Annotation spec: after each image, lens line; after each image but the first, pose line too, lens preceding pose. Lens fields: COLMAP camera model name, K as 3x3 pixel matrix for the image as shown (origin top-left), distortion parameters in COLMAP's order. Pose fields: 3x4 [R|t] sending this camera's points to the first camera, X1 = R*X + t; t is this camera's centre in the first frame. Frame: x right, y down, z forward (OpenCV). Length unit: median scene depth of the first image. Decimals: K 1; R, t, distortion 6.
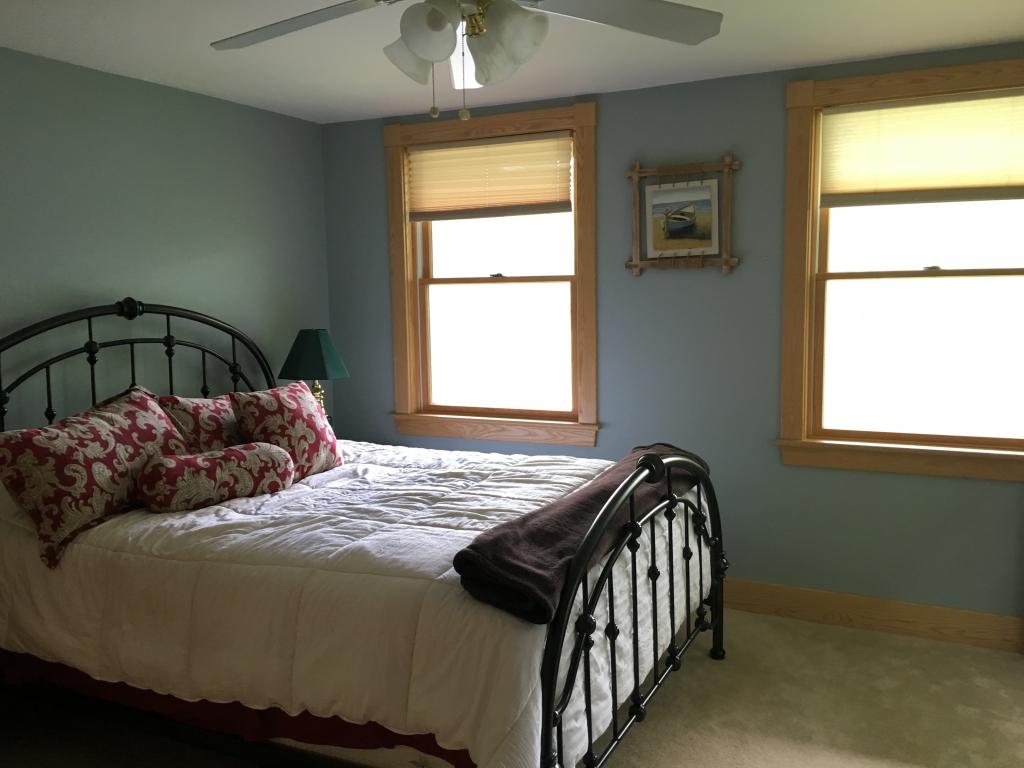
lens RADIAL K [[865.7, 0, 512.0], [0, 865.7, 384.0], [0, 0, 1]] dist [0.070603, -0.086533]
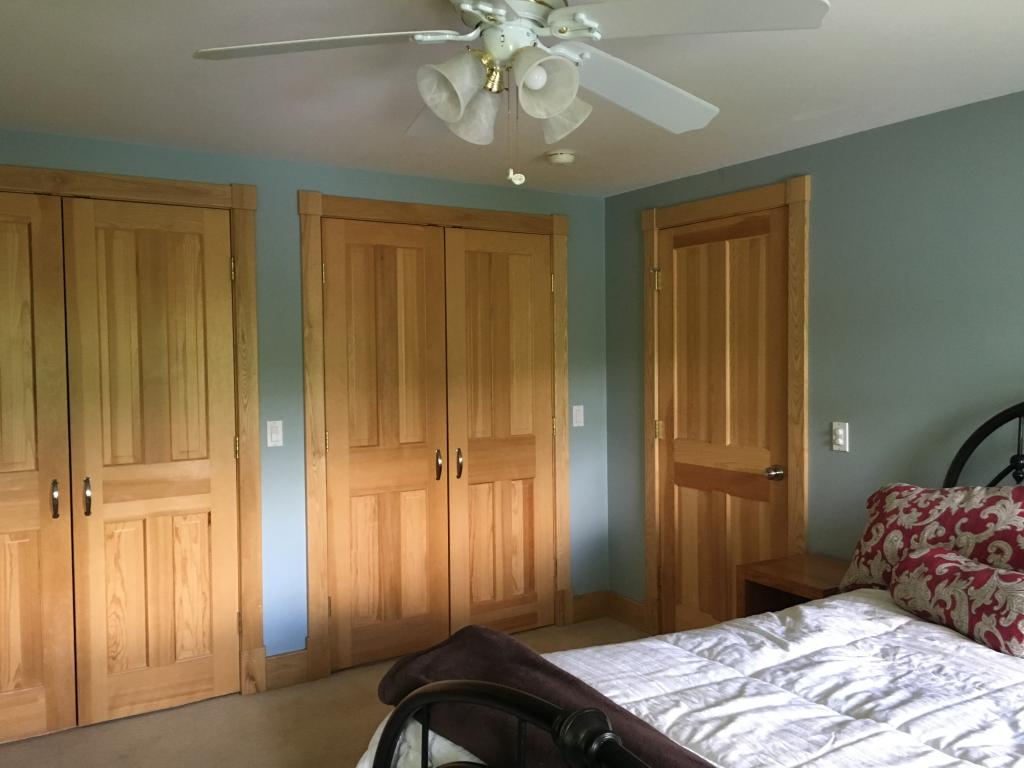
lens RADIAL K [[865.7, 0, 512.0], [0, 865.7, 384.0], [0, 0, 1]] dist [0.070603, -0.086533]
pose [[-0.542816, 0.050135, -0.838354, 0.532513], [-0.073497, 0.991551, 0.106884, -0.136127], [0.836630, 0.119635, -0.534545, 1.104604]]
